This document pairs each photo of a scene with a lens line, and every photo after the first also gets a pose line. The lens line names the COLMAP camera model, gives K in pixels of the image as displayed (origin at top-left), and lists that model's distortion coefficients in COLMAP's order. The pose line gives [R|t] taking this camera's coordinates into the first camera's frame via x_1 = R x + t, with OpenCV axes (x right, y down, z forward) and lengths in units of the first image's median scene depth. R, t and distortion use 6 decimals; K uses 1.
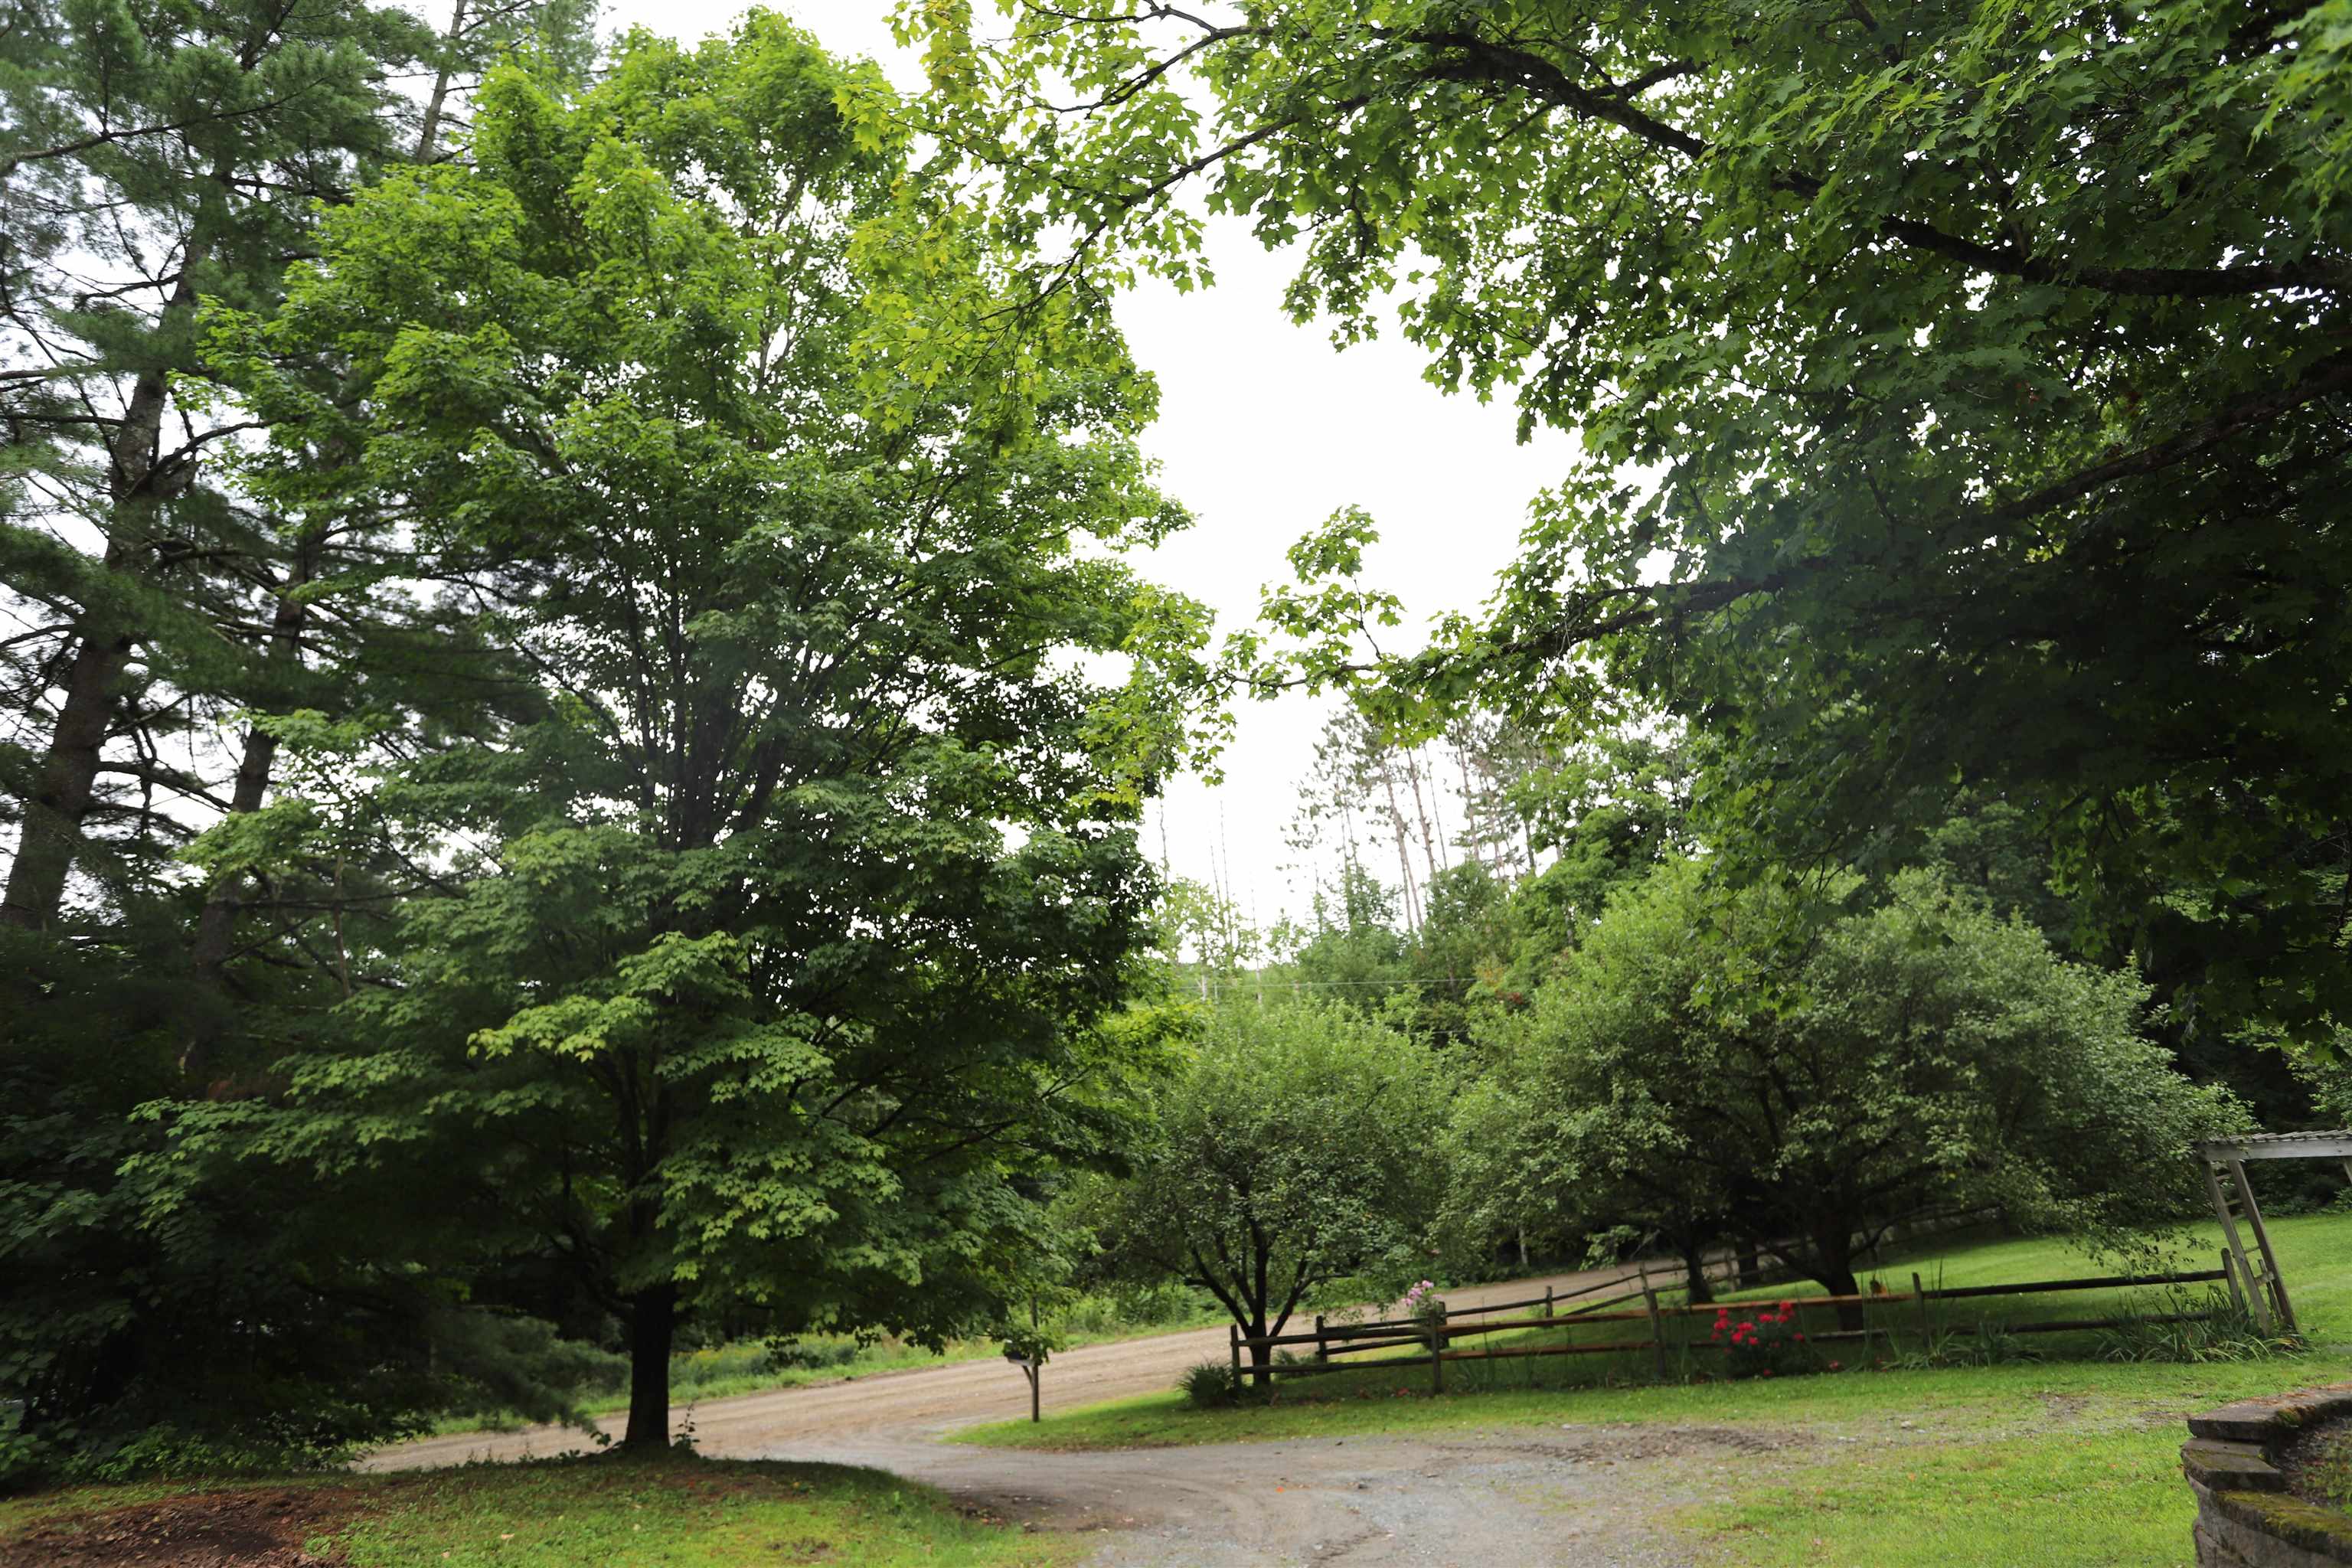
lens RADIAL K [[1351.3, 0, 1185.7], [0, 1351.3, 795.7], [0, 0, 1]] dist [-0.041880, 0.015232]
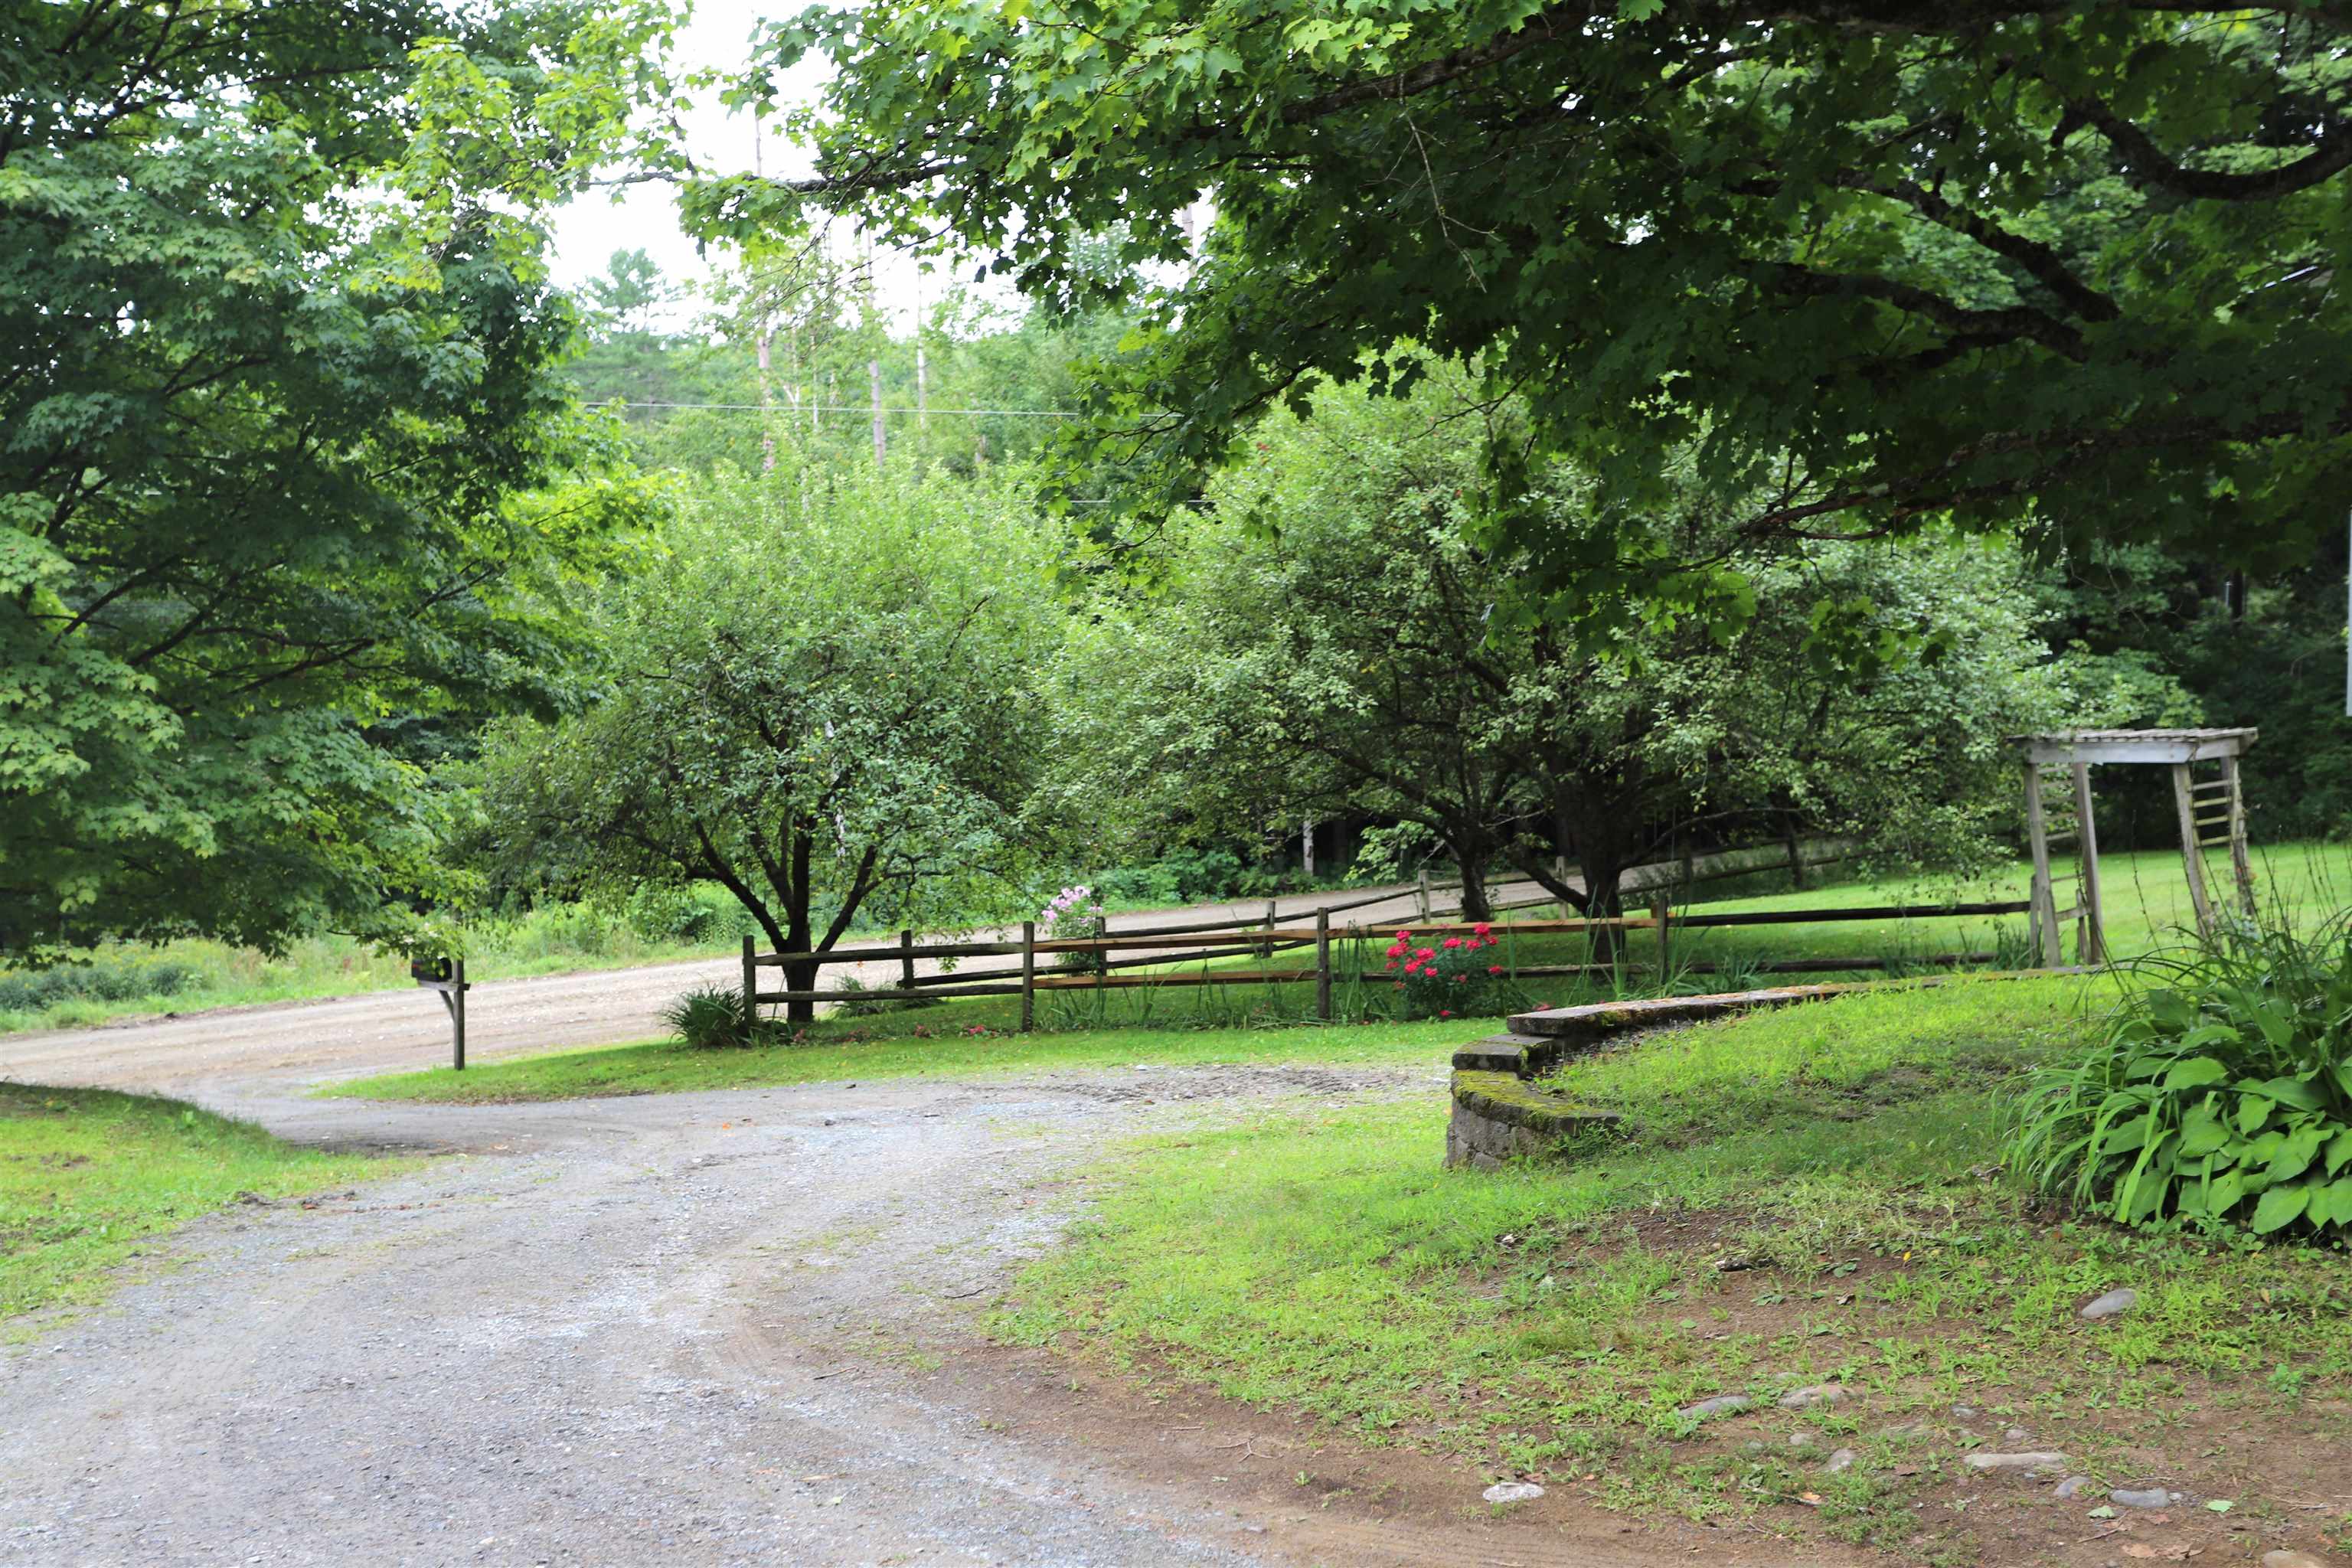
lens RADIAL K [[2544.5, 0, 1175.1], [0, 2544.5, 765.8], [0, 0, 1]] dist [0.044446, 0.000000]
pose [[0.990988, 0.034459, 0.129446, 0.098023], [-0.070807, 0.955058, 0.287838, -0.090026], [-0.113710, -0.294409, 0.948891, -0.271050]]
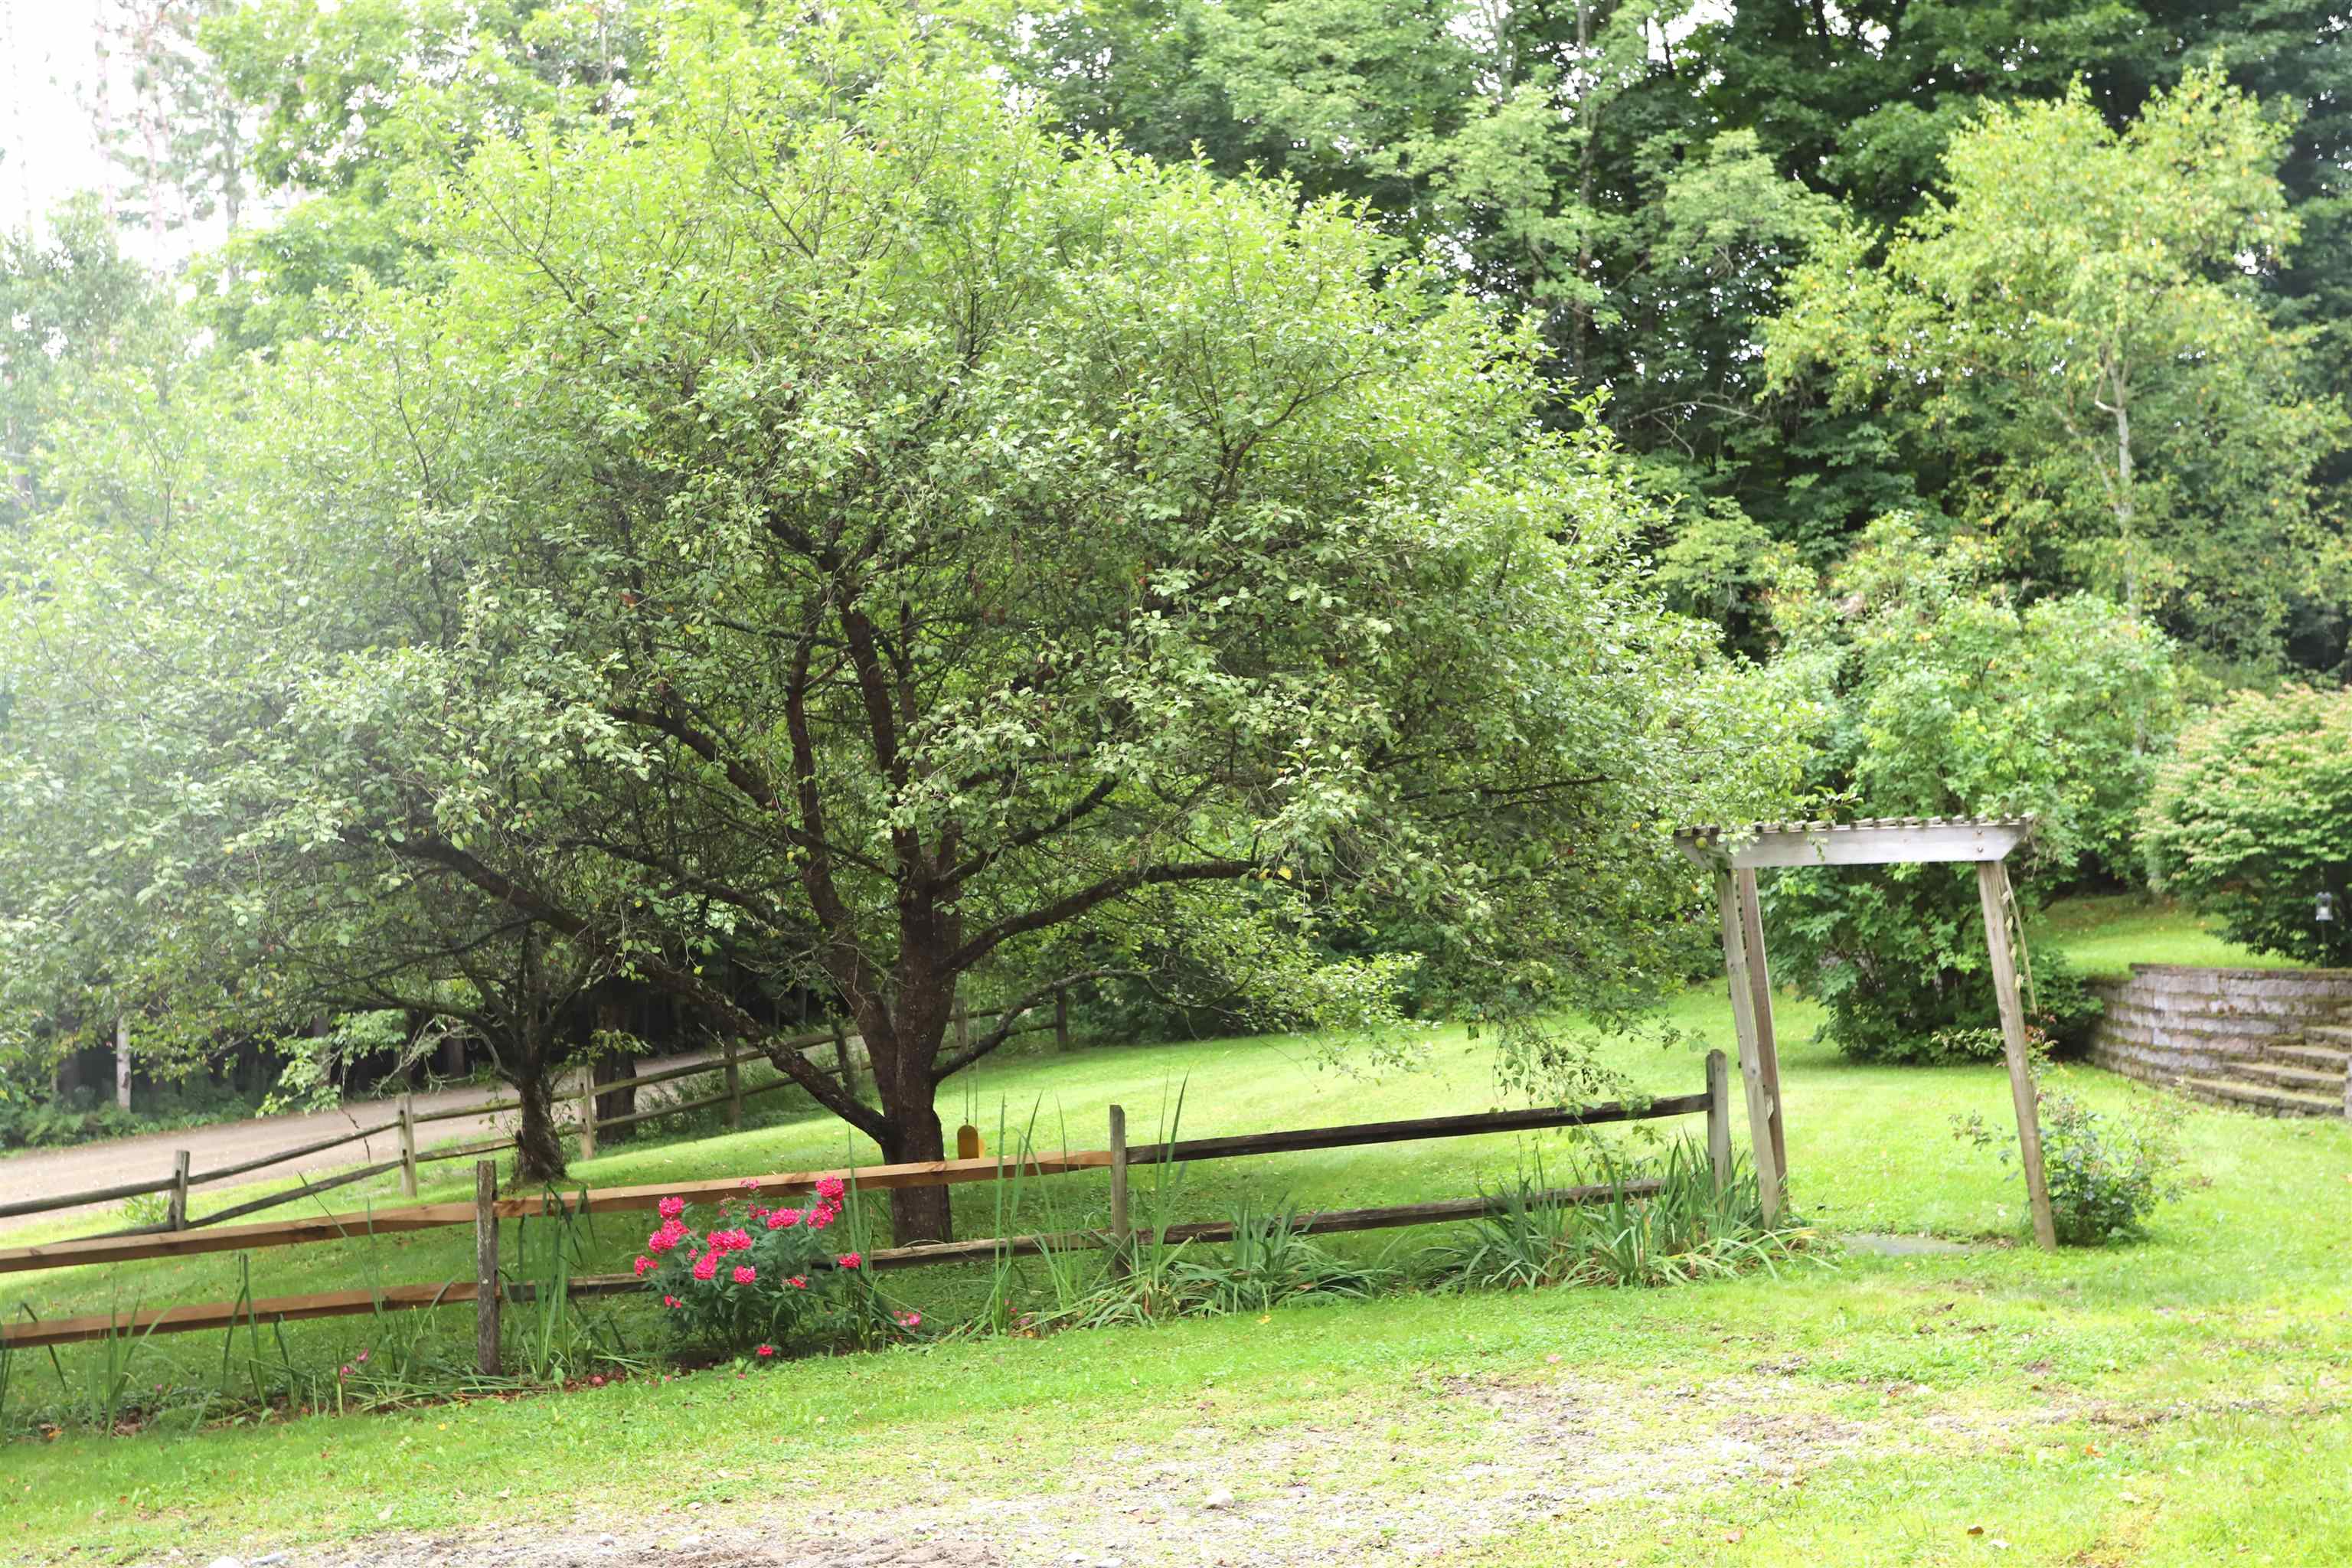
lens RADIAL K [[2544.5, 0, 1187.9], [0, 2544.5, 796.8], [0, 0, 1]] dist [0.044446, 0.000000]
pose [[0.809643, 0.058913, 0.583959, 0.086459], [-0.181326, 0.971384, 0.153405, 0.133396], [-0.558211, -0.230090, 0.797157, 0.359606]]
